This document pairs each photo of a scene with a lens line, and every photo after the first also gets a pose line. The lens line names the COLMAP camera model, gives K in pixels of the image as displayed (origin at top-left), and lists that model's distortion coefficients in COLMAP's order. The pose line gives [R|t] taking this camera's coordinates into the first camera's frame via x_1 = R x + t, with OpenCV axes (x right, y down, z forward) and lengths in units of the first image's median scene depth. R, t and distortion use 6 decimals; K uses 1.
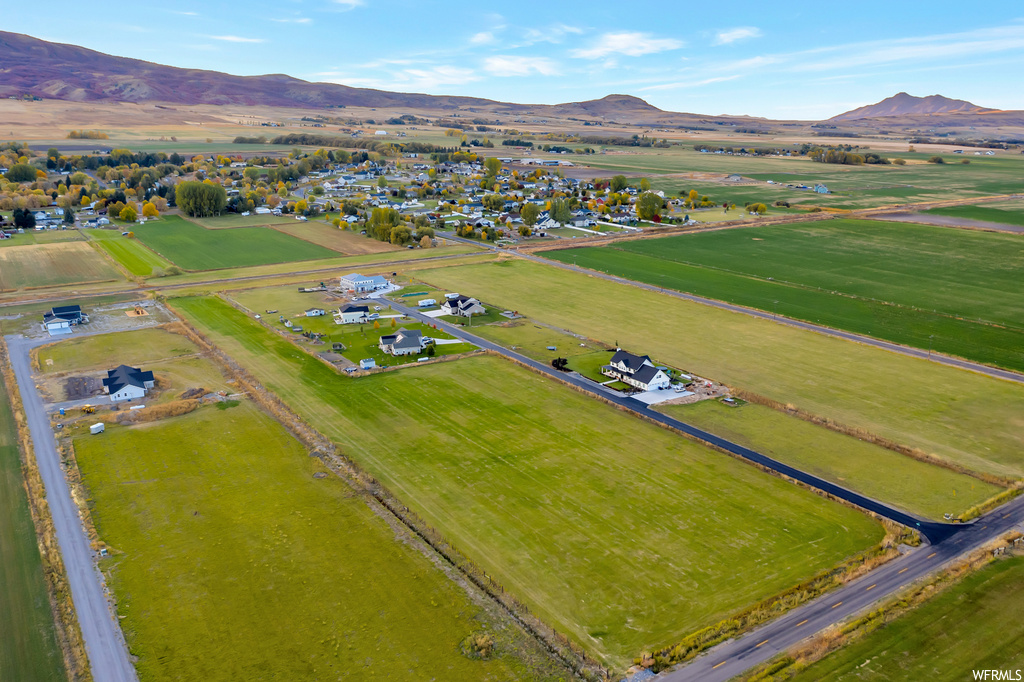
lens RADIAL K [[827.9, 0, 512.0], [0, 827.9, 341.0], [0, 0, 1]] dist [-0.030757, 0.005975]
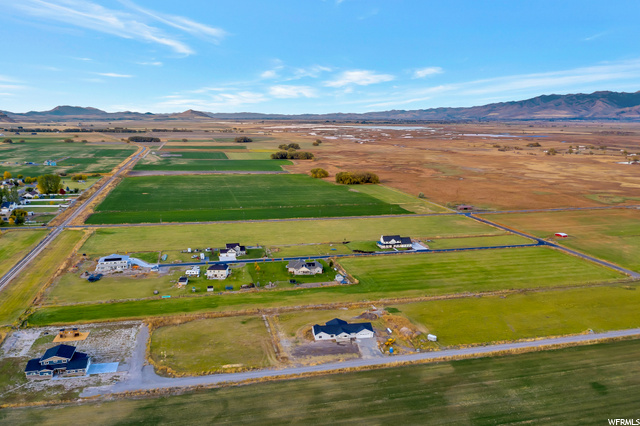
lens RADIAL K [[517.5, 0, 320.0], [0, 517.5, 213.0], [0, 0, 1]] dist [-0.030757, 0.005975]
pose [[0.338630, -0.171332, 0.925189, -1.133354], [0.233993, 0.967726, 0.093565, -0.205976], [-0.911360, 0.184804, 0.367791, 0.627952]]
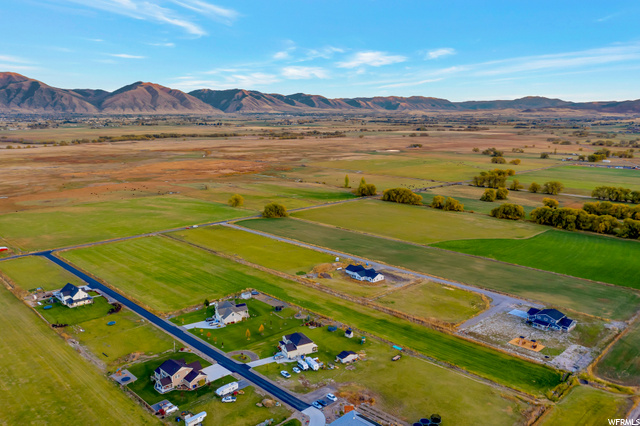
lens RADIAL K [[517.5, 0, 320.0], [0, 517.5, 213.0], [0, 0, 1]] dist [-0.030757, 0.005975]
pose [[-0.983115, 0.031317, -0.180292, -0.140903], [-0.049377, 0.903303, 0.426153, -0.539941], [0.176204, 0.427860, -0.886503, 1.831238]]
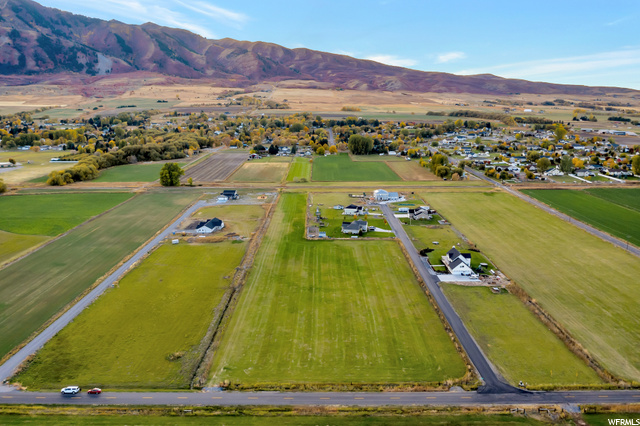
lens RADIAL K [[517.5, 0, 320.0], [0, 517.5, 213.0], [0, 0, 1]] dist [-0.030757, 0.005975]
pose [[0.834882, 0.115429, -0.538189, 0.425114], [-0.142045, 0.989827, -0.008056, -0.009411], [0.531784, 0.083173, 0.842786, 0.040316]]
